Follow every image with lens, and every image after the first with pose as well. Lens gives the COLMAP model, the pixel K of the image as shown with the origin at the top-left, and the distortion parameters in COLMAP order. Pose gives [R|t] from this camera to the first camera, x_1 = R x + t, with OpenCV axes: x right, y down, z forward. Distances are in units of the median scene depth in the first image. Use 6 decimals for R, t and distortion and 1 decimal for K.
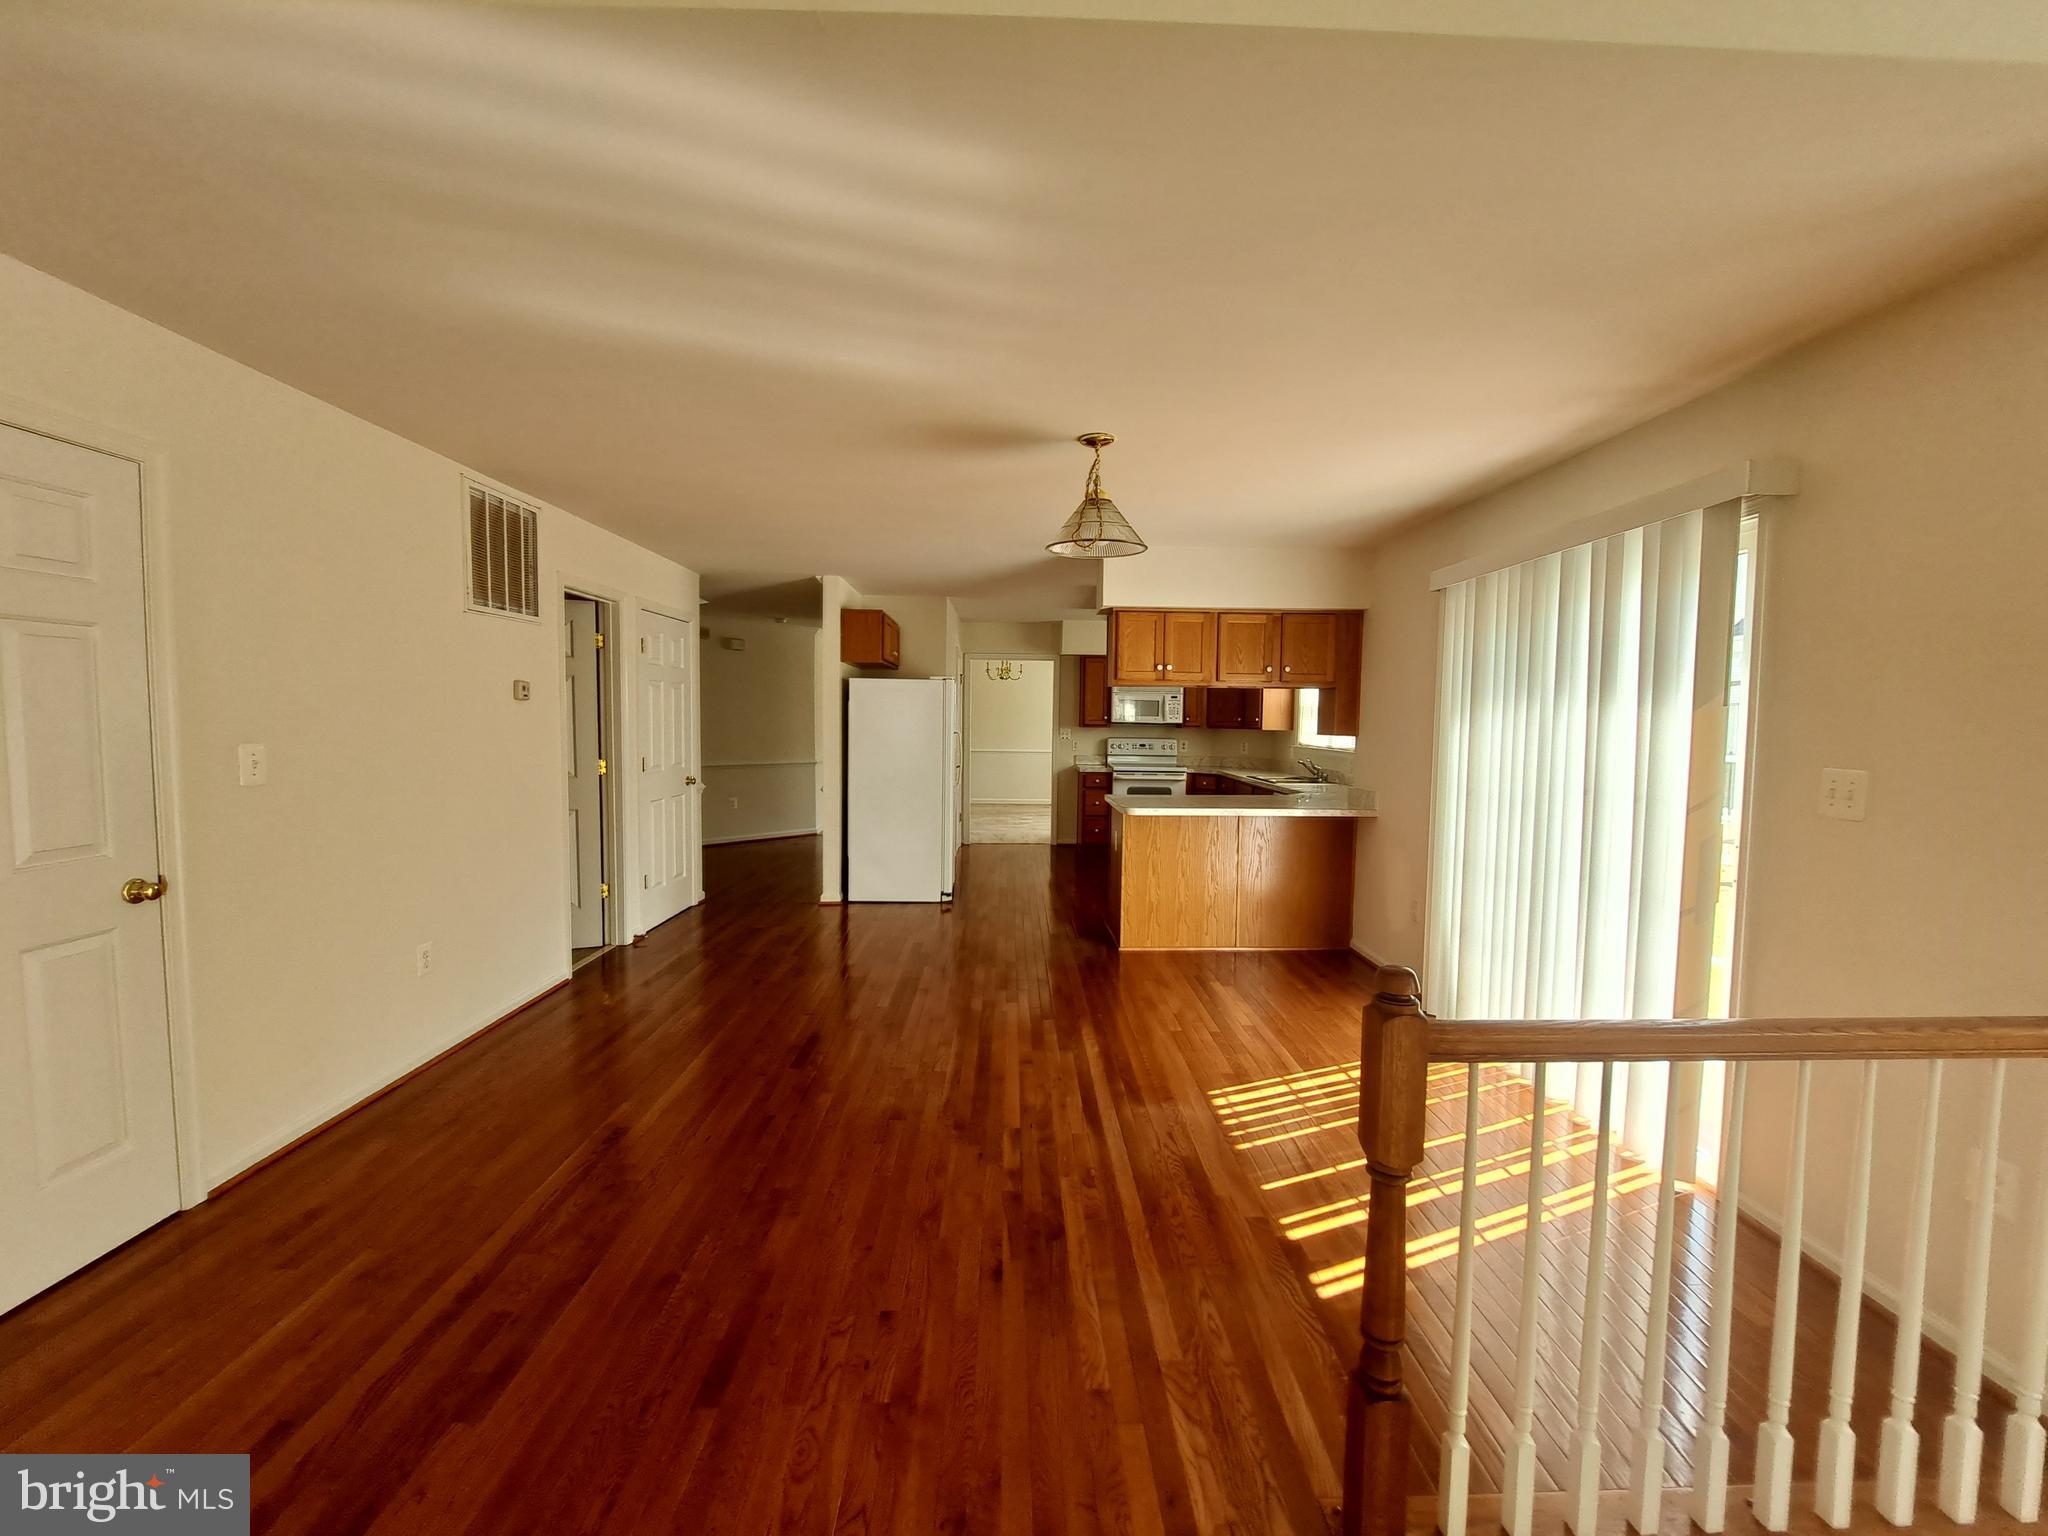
lens RADIAL K [[819.0, 0, 1022.4], [0, 819.0, 771.0], [0, 0, 1]] dist [-0.013140, -0.000228]
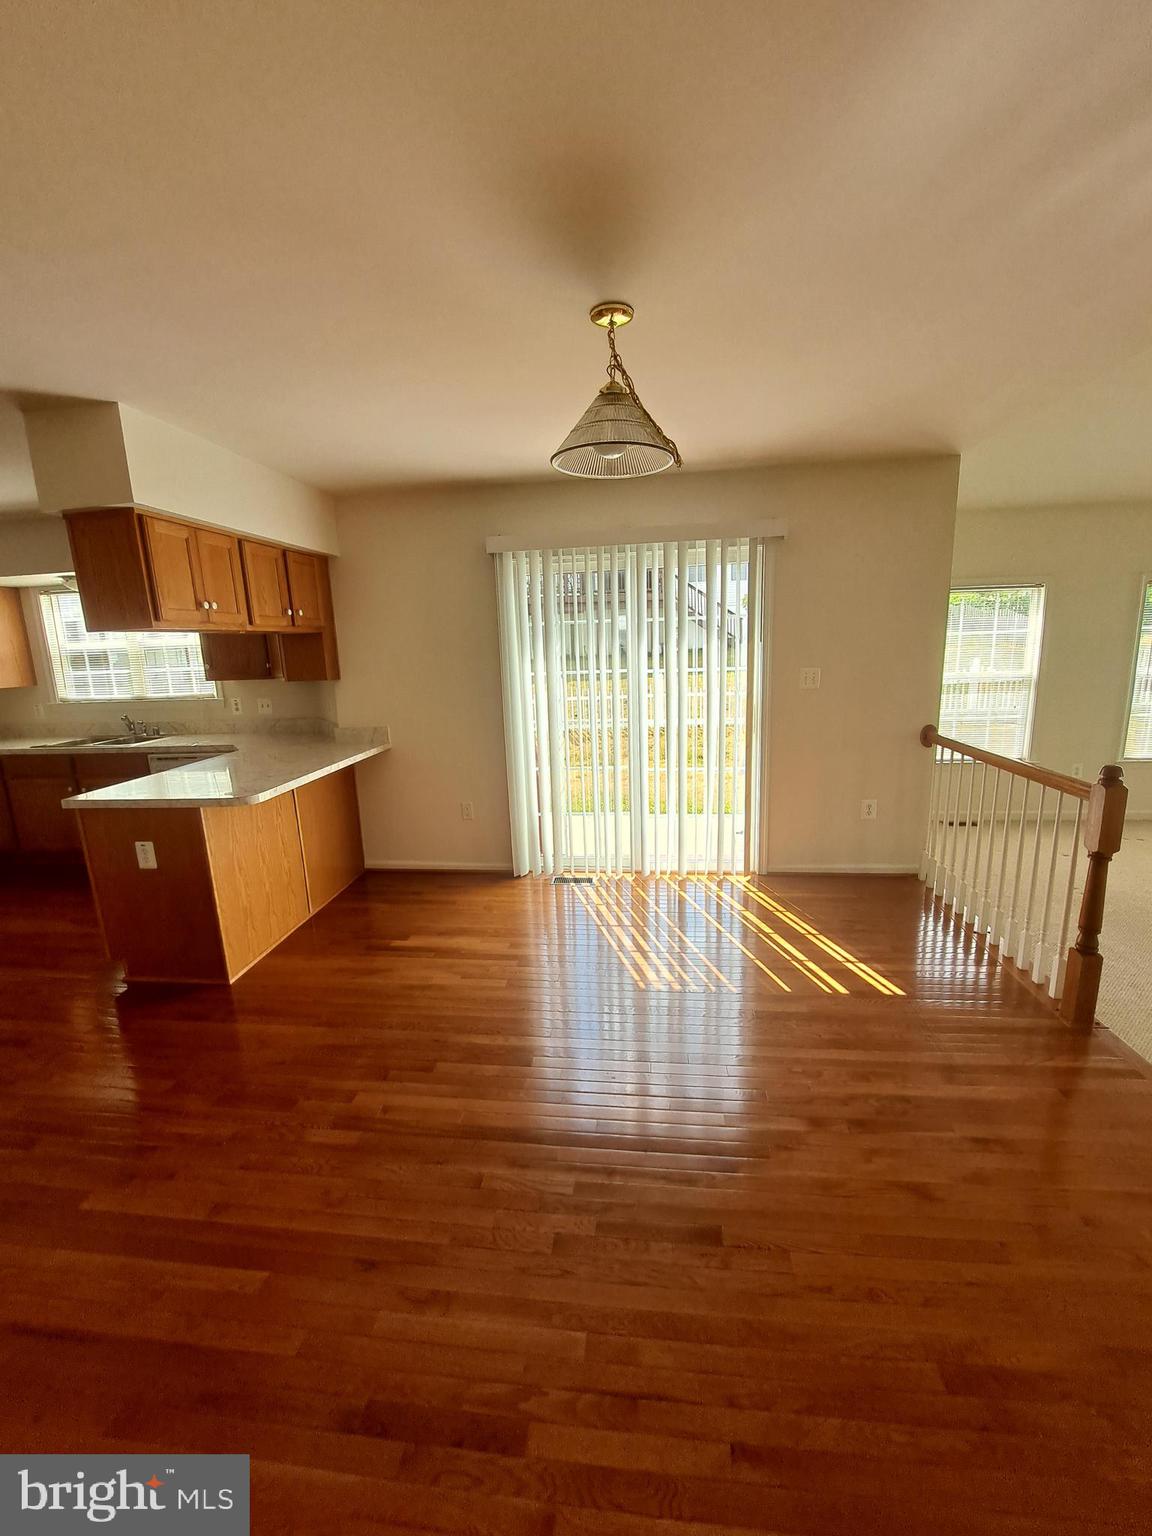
lens RADIAL K [[610.7, 0, 576.9], [0, 610.7, 771.1], [0, 0, 1]] dist [-0.012112, -0.000041]
pose [[0.127684, -0.218012, 0.967557, -0.204924], [0.097370, 0.973585, 0.206521, -0.035275], [-0.987024, 0.067842, 0.145539, 0.347116]]
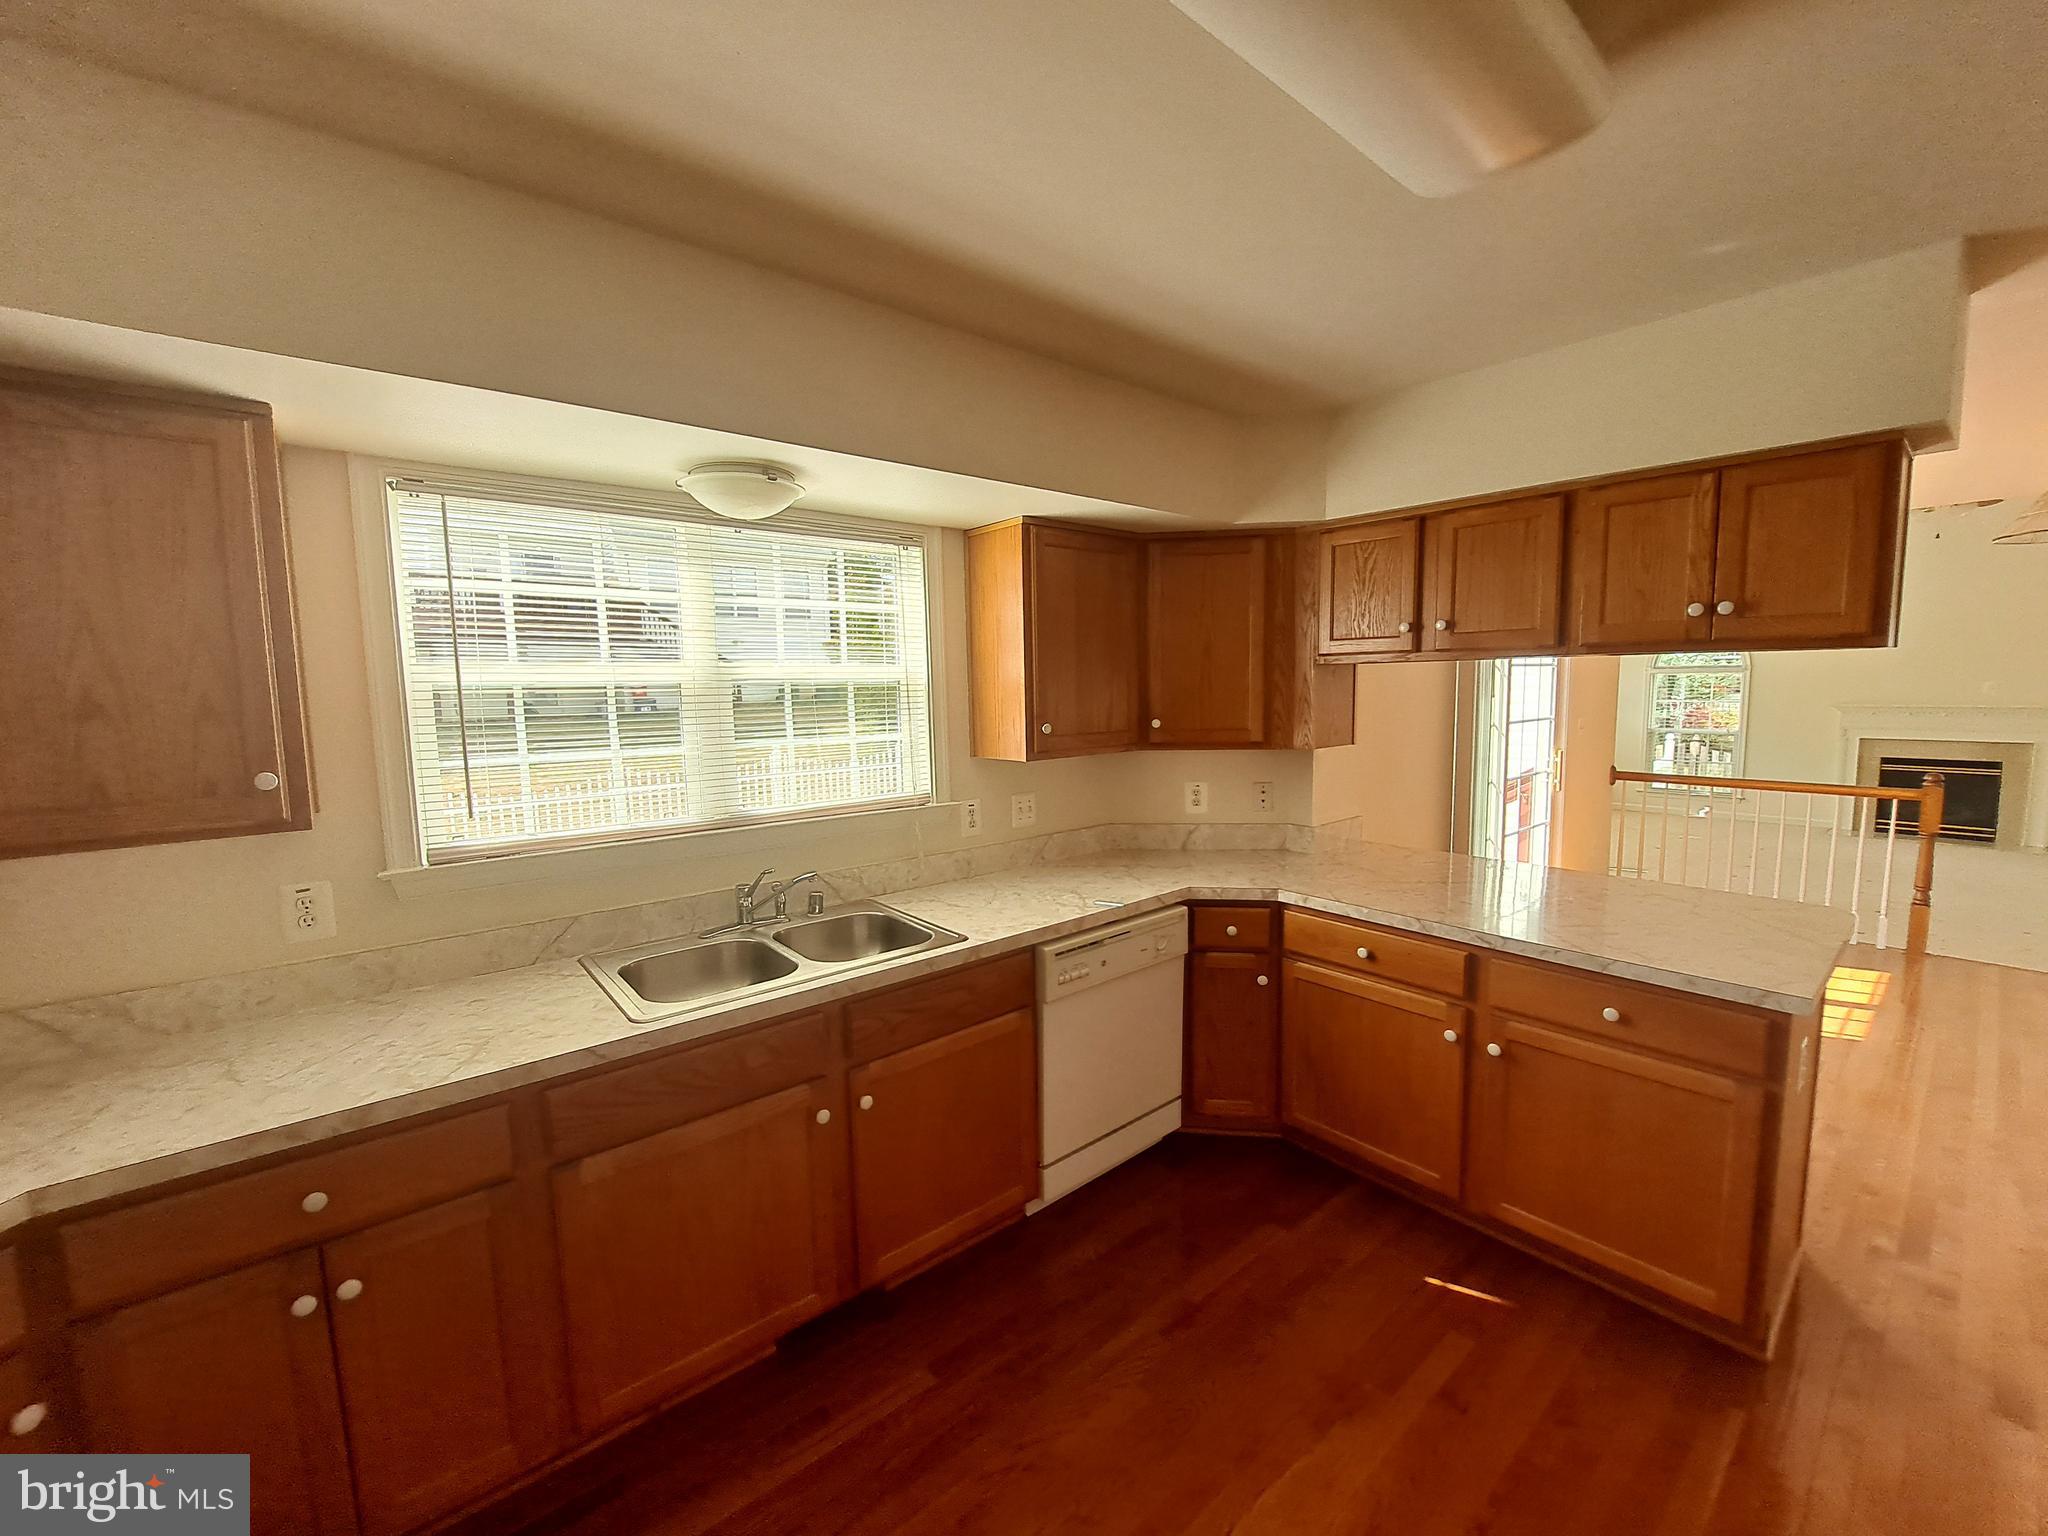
lens RADIAL K [[814.3, 0, 1024.0], [0, 814.3, 768.0], [0, 0, 1]] dist [-0.012112, -0.000041]
pose [[-0.626587, -0.076597, 0.775579, 0.039452], [0.061645, 0.987170, 0.147296, -0.077056], [-0.776910, 0.140105, -0.613825, 0.926661]]
